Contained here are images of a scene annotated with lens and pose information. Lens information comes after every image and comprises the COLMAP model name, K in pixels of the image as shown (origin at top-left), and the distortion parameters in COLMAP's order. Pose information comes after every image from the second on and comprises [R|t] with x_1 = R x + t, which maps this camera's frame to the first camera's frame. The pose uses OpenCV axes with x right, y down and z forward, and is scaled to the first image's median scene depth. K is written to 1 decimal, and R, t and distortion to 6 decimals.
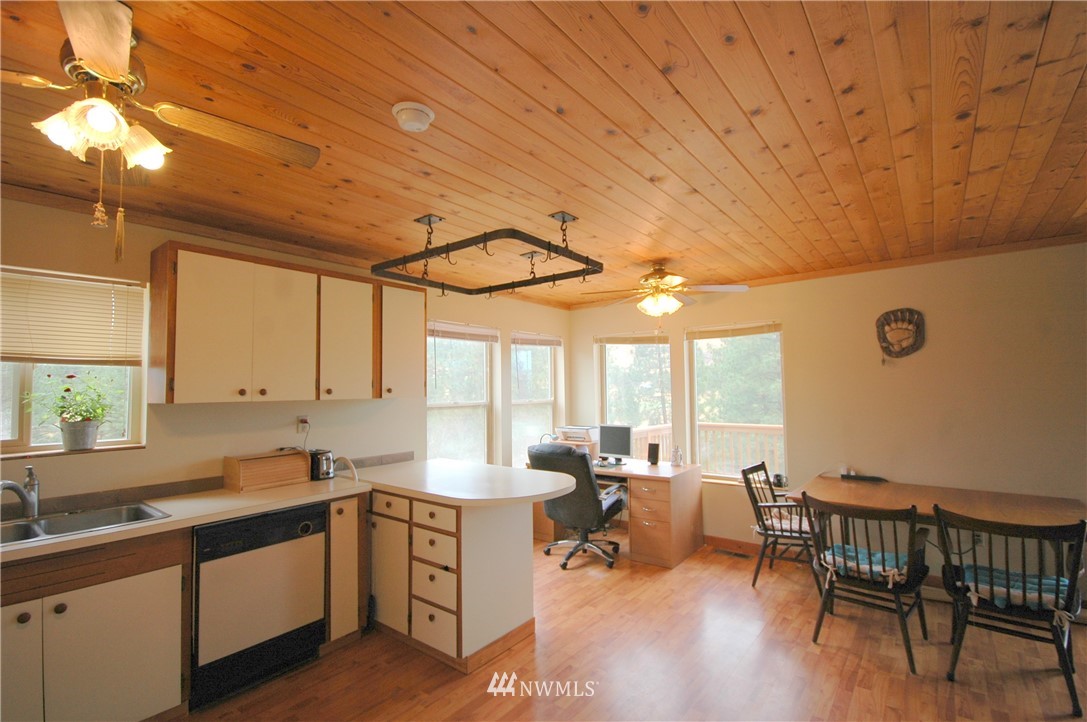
lens RADIAL K [[500.9, 0, 542.8], [0, 500.9, 364.3], [0, 0, 1]] dist [0.002866, -0.000116]
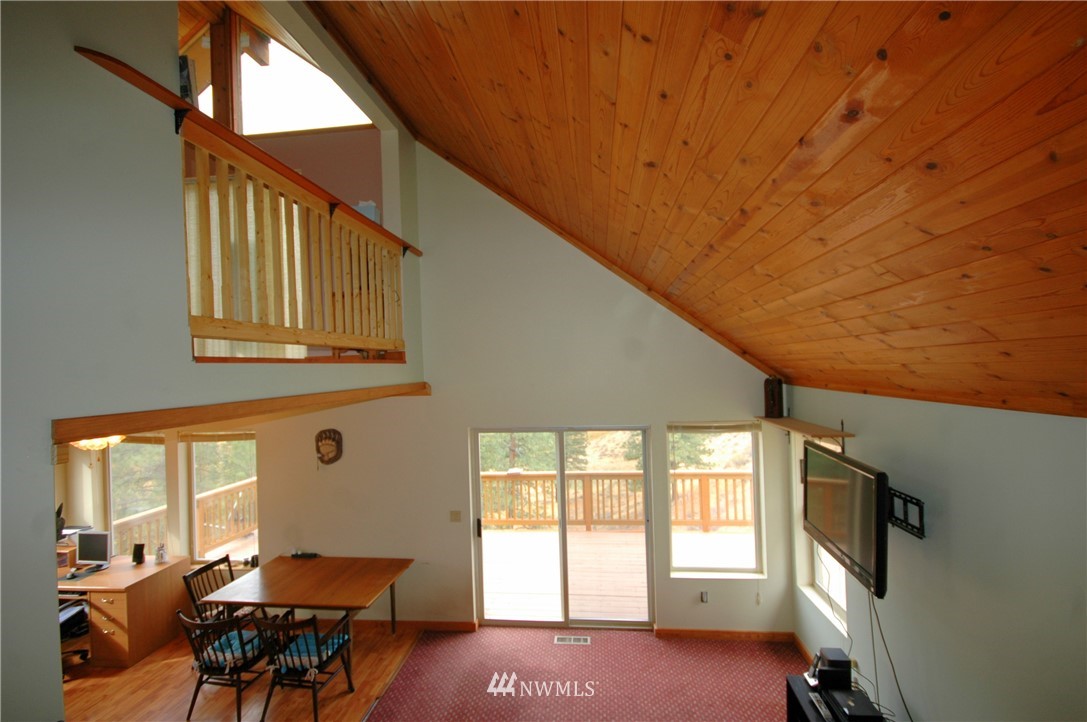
lens RADIAL K [[500.9, 0, 546.9], [0, 500.9, 367.1], [0, 0, 1]] dist [0.002866, -0.000116]
pose [[0.850281, -0.012332, 0.526184, 0.498950], [-0.003570, 0.999567, 0.029195, -0.317612], [-0.526317, -0.026703, 0.849869, -0.455255]]
